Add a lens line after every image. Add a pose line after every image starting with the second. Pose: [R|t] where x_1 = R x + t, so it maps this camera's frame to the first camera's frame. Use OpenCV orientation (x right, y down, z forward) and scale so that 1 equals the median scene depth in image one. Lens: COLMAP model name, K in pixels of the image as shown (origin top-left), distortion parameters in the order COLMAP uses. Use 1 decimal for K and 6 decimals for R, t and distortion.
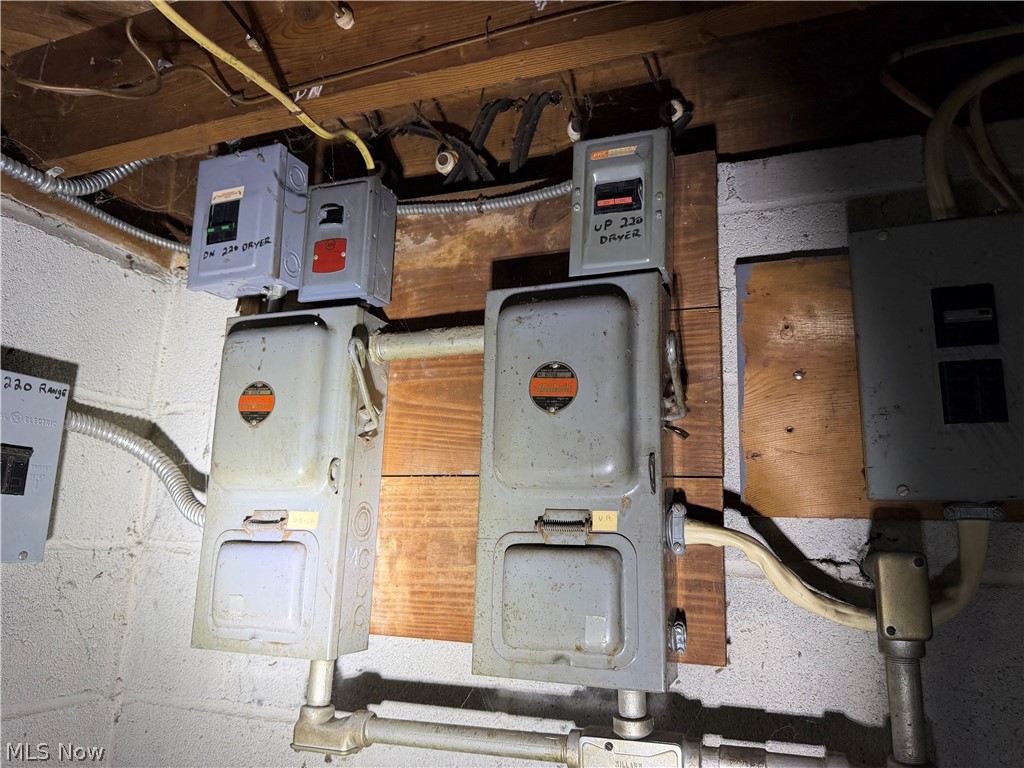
lens RADIAL K [[737.1, 0, 512.0], [0, 737.1, 384.0], [0, 0, 1]] dist [0.174932, -0.302771]
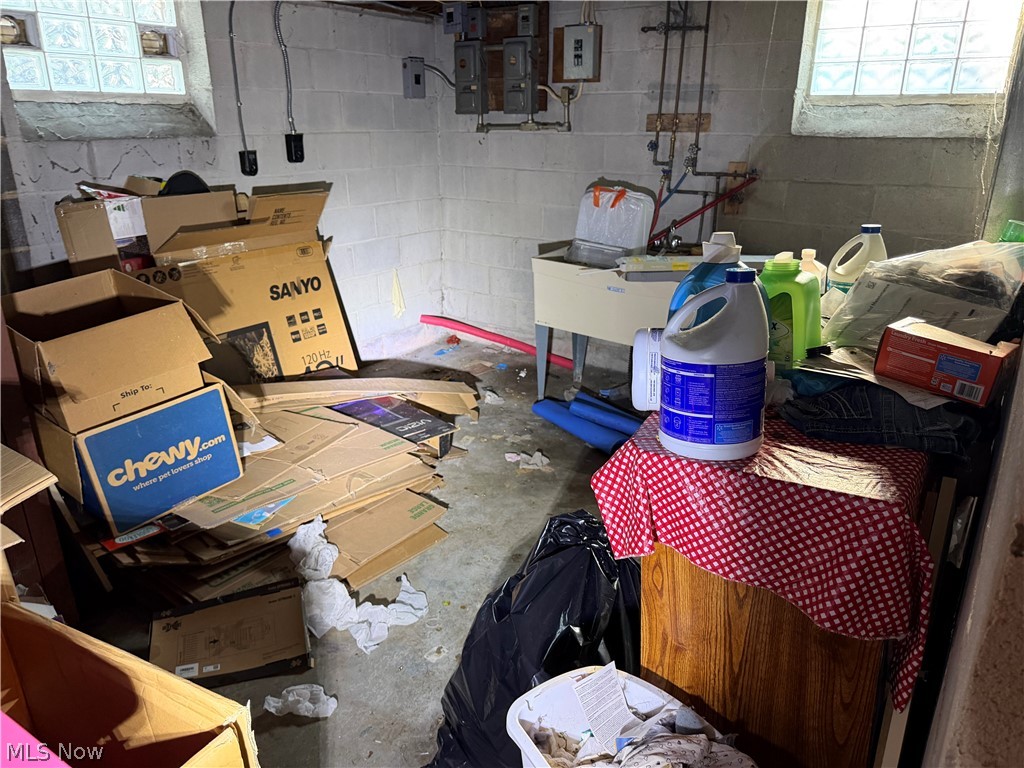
lens RADIAL K [[737.1, 0, 512.0], [0, 737.1, 384.0], [0, 0, 1]] dist [0.174932, -0.302771]
pose [[0.974981, 0.040488, -0.218569, 1.108532], [0.078807, 0.856445, 0.510187, -0.648489], [0.207849, -0.514647, 0.831828, -4.009220]]
